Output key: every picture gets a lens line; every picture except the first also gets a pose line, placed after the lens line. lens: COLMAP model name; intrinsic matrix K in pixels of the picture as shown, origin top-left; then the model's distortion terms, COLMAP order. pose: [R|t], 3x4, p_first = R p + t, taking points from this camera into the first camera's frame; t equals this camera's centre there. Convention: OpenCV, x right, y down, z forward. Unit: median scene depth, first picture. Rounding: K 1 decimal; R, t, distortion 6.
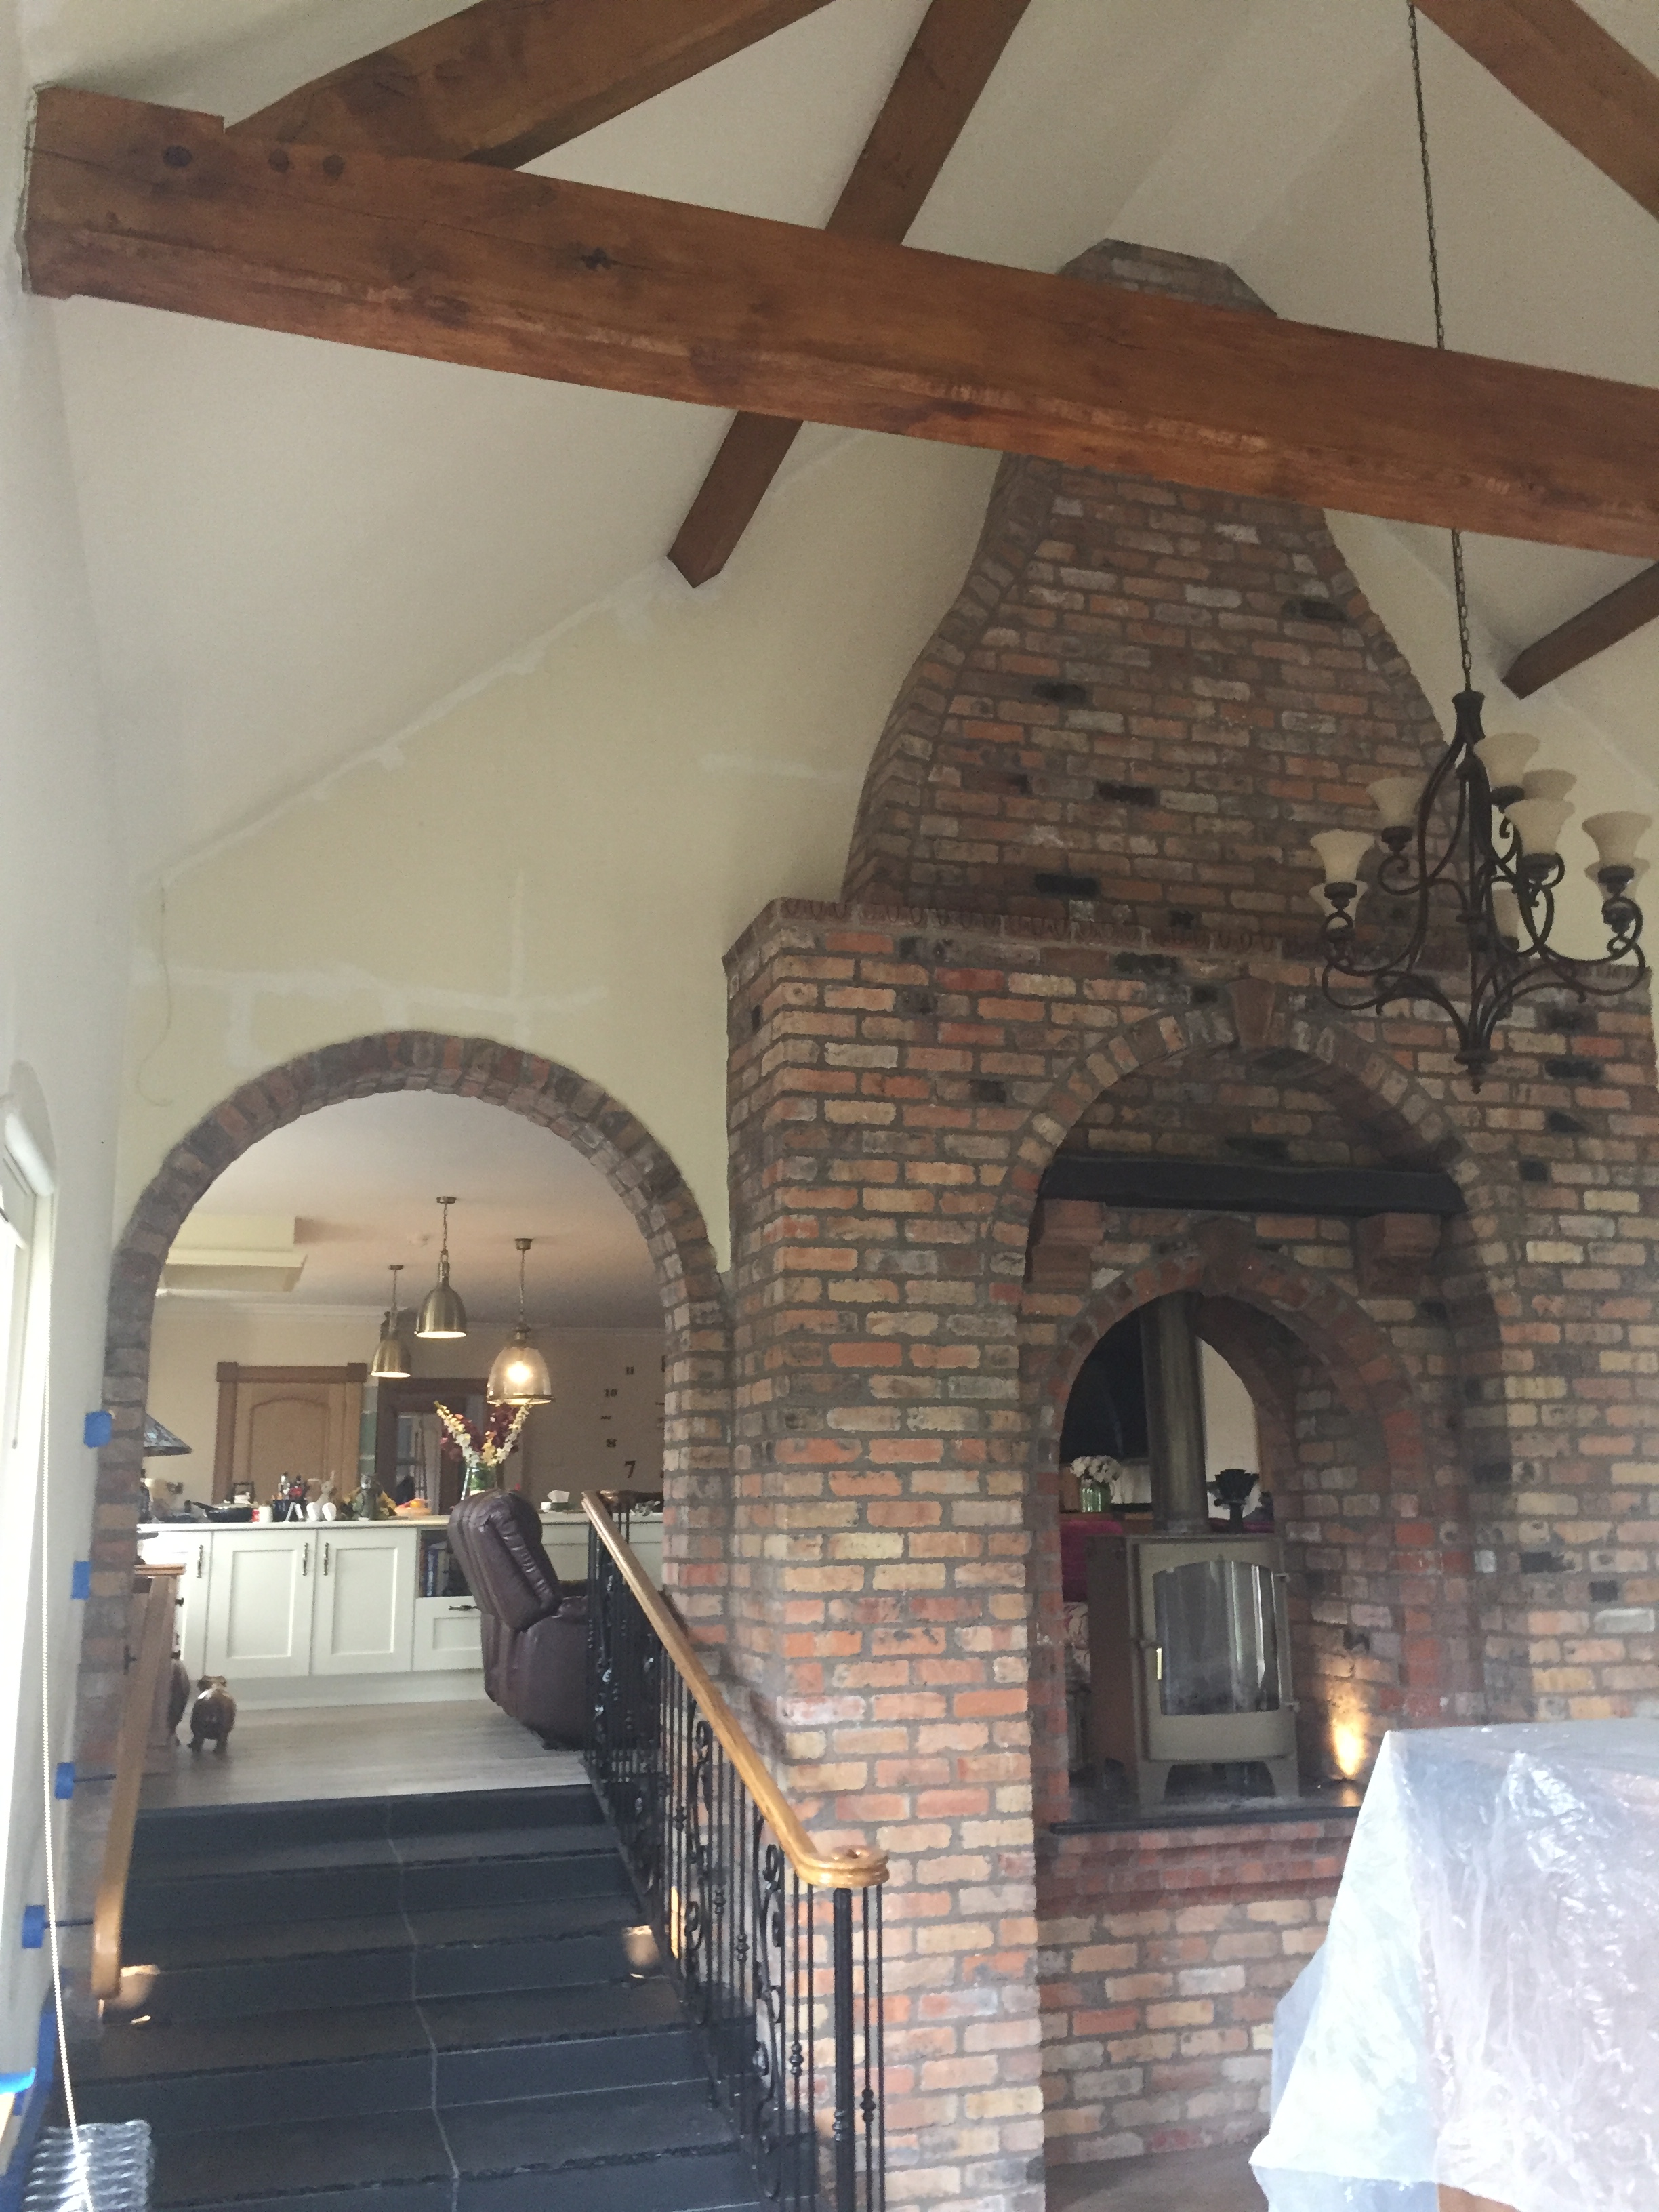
lens RADIAL K [[1909.8, 0, 820.0], [0, 1909.8, 1108.8], [0, 0, 1]] dist [0.078230, -0.099855]
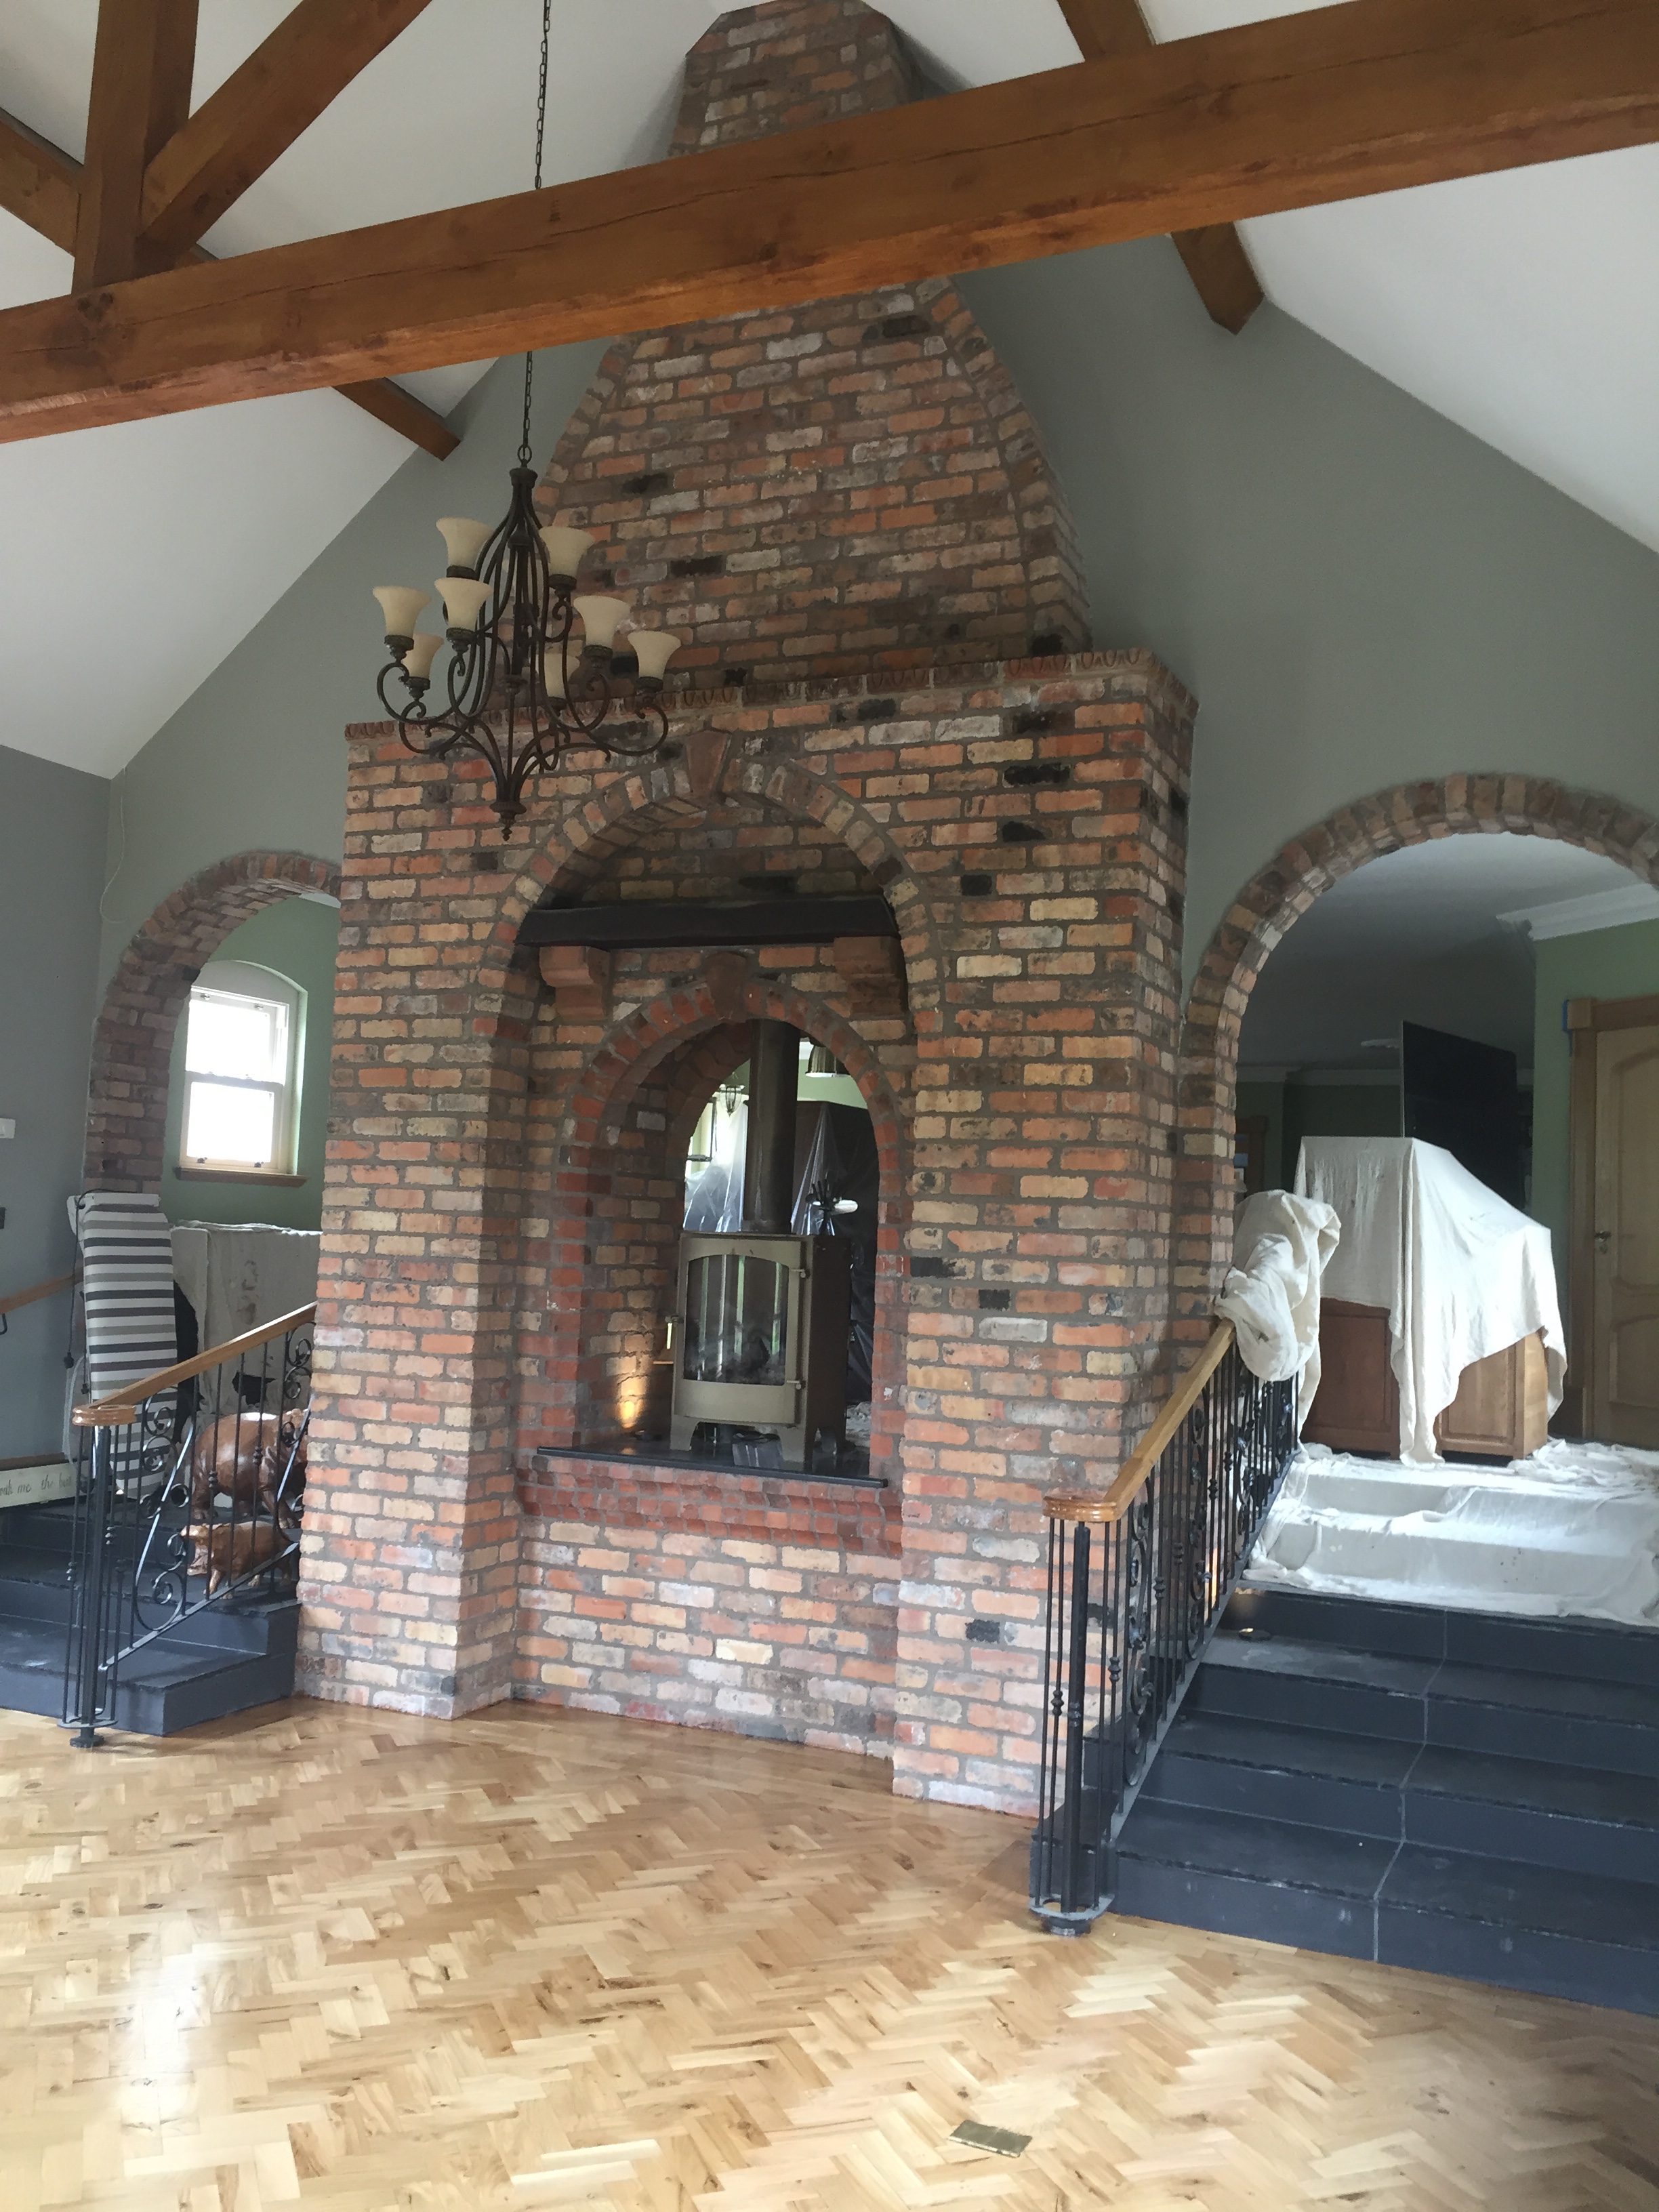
lens RADIAL K [[1909.8, 0, 808.6], [0, 1909.8, 1116.5], [0, 0, 1]] dist [0.078230, -0.099855]
pose [[0.742131, -0.001347, -0.670254, 1.005775], [0.087348, 0.991664, 0.094722, 0.051587], [0.664539, -0.128842, 0.736062, 0.210997]]
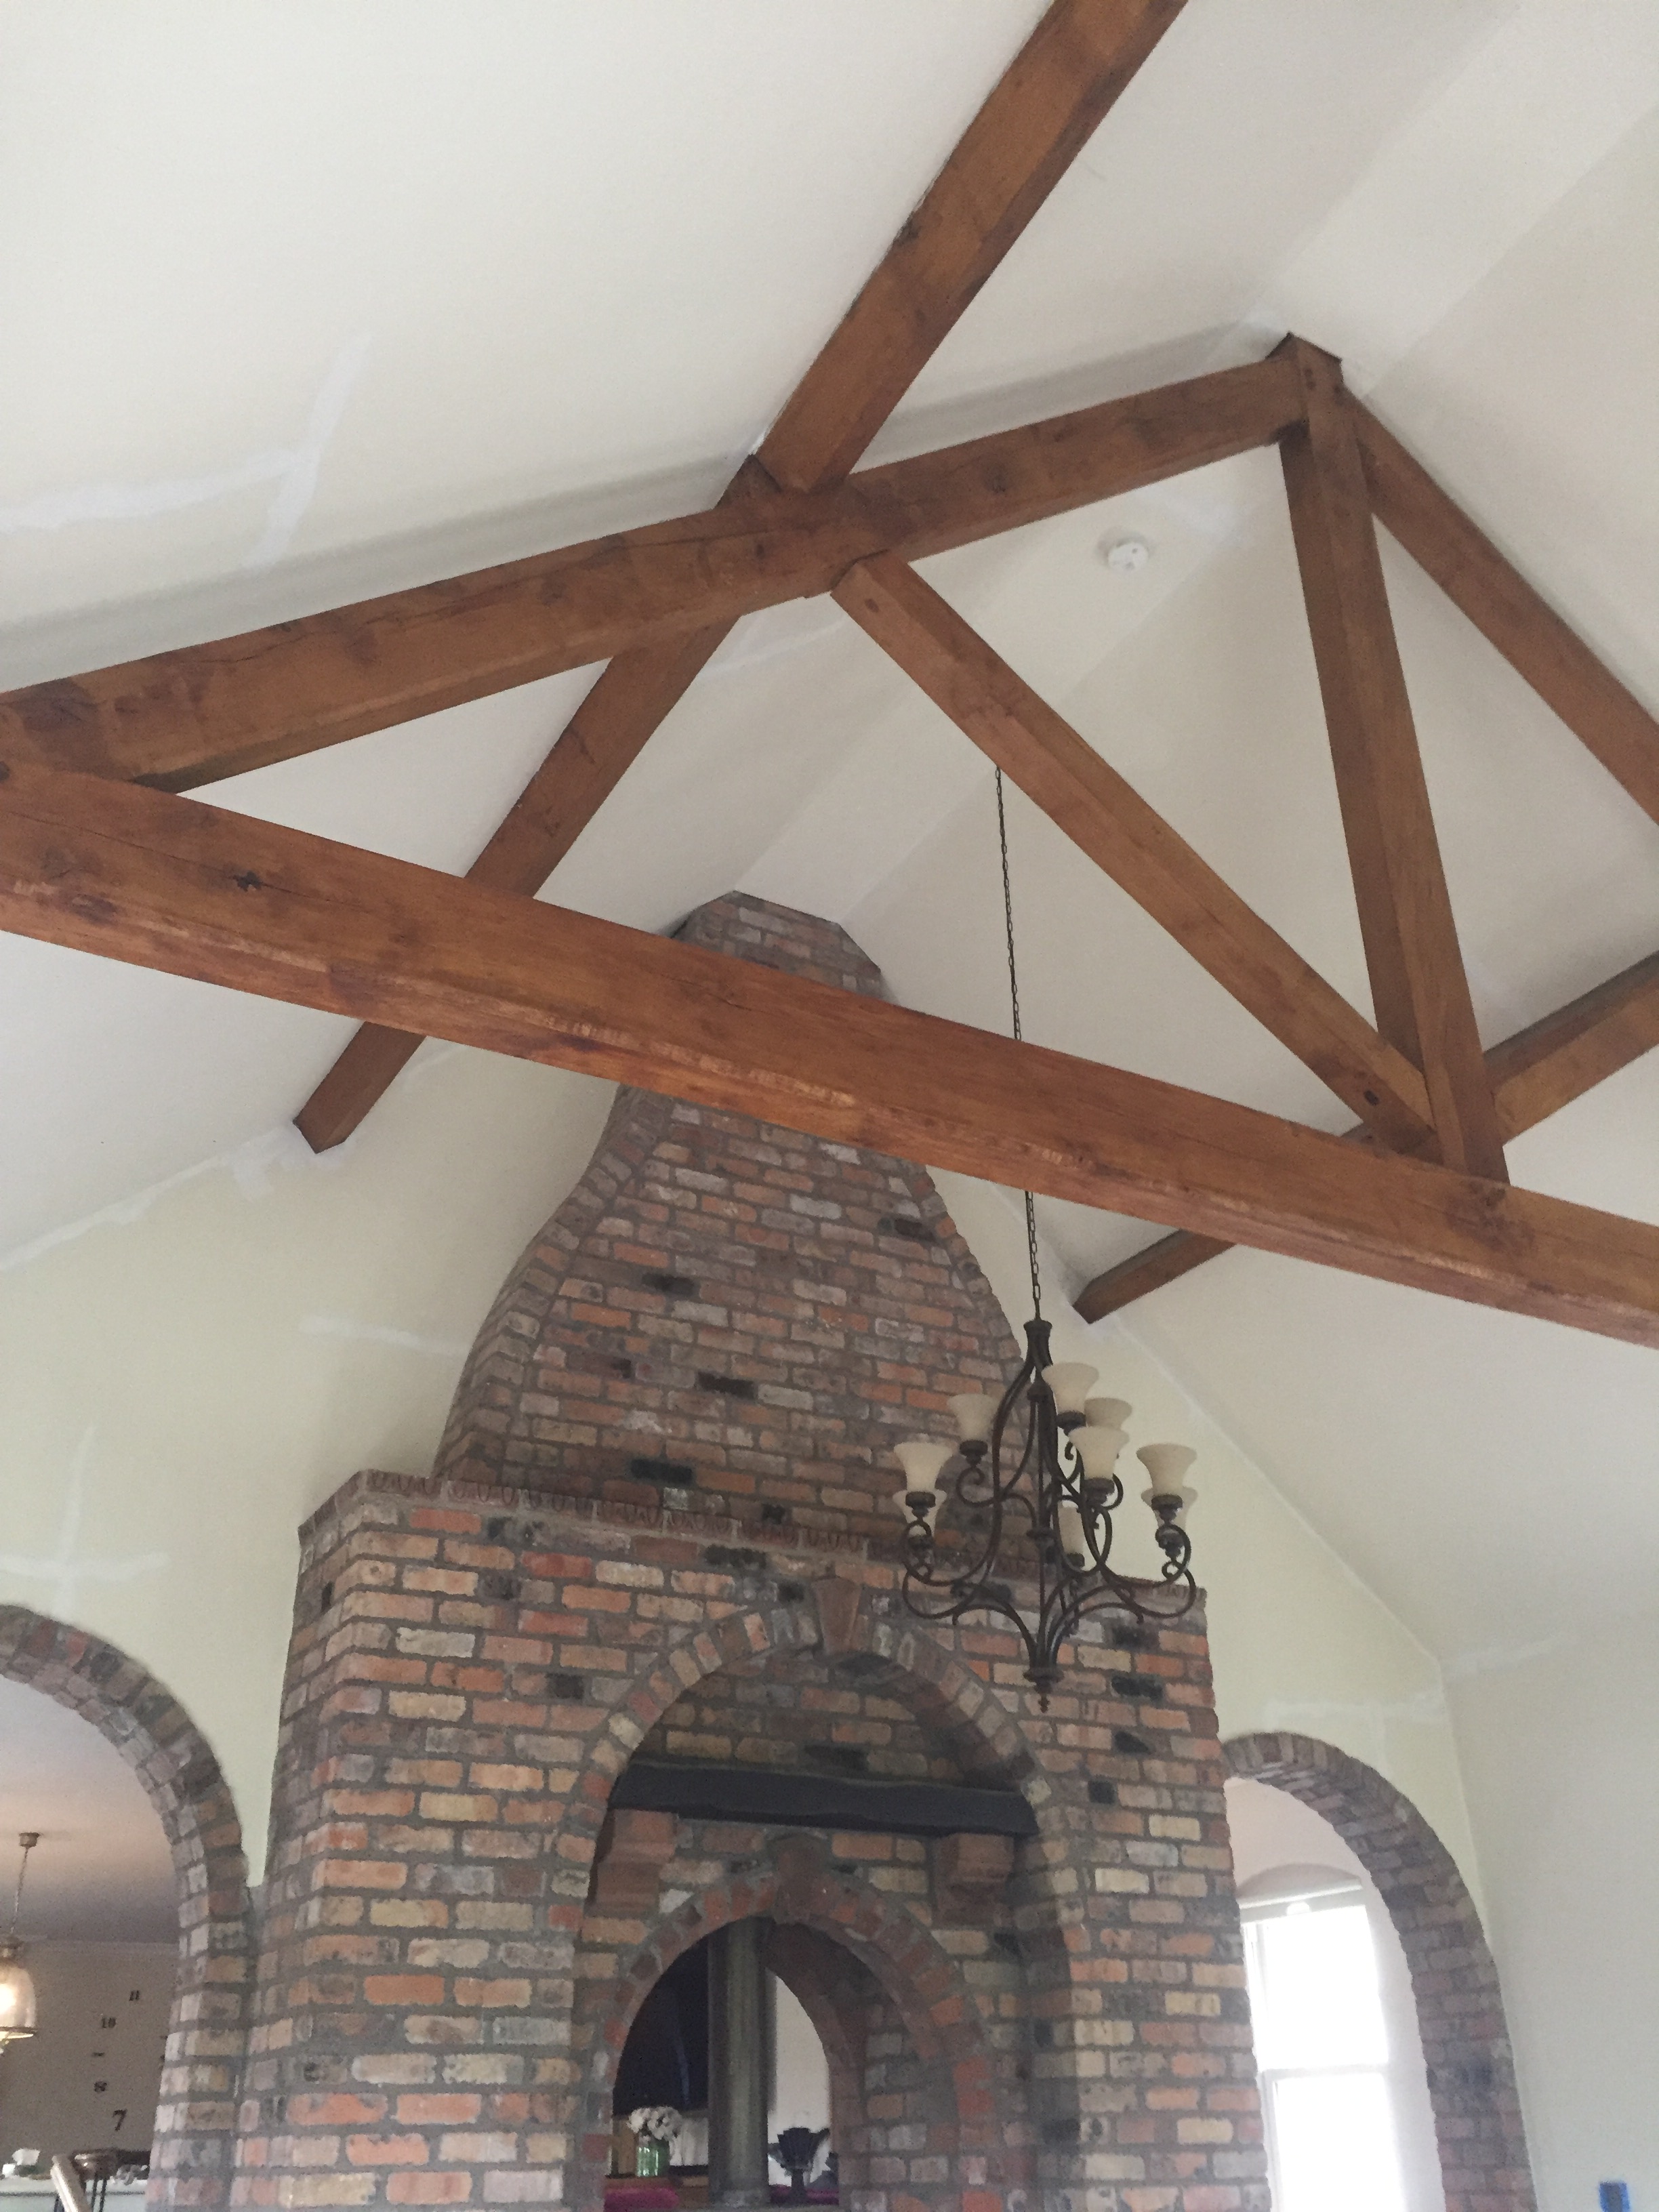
lens RADIAL K [[1909.8, 0, 827.1], [0, 1909.8, 1103.1], [0, 0, 1]] dist [0.078230, -0.099855]
pose [[0.976847, 0.099996, 0.189134, 0.003768], [-0.040375, 0.954327, -0.296023, -0.007884], [-0.210096, 0.281533, 0.936268, -0.014931]]
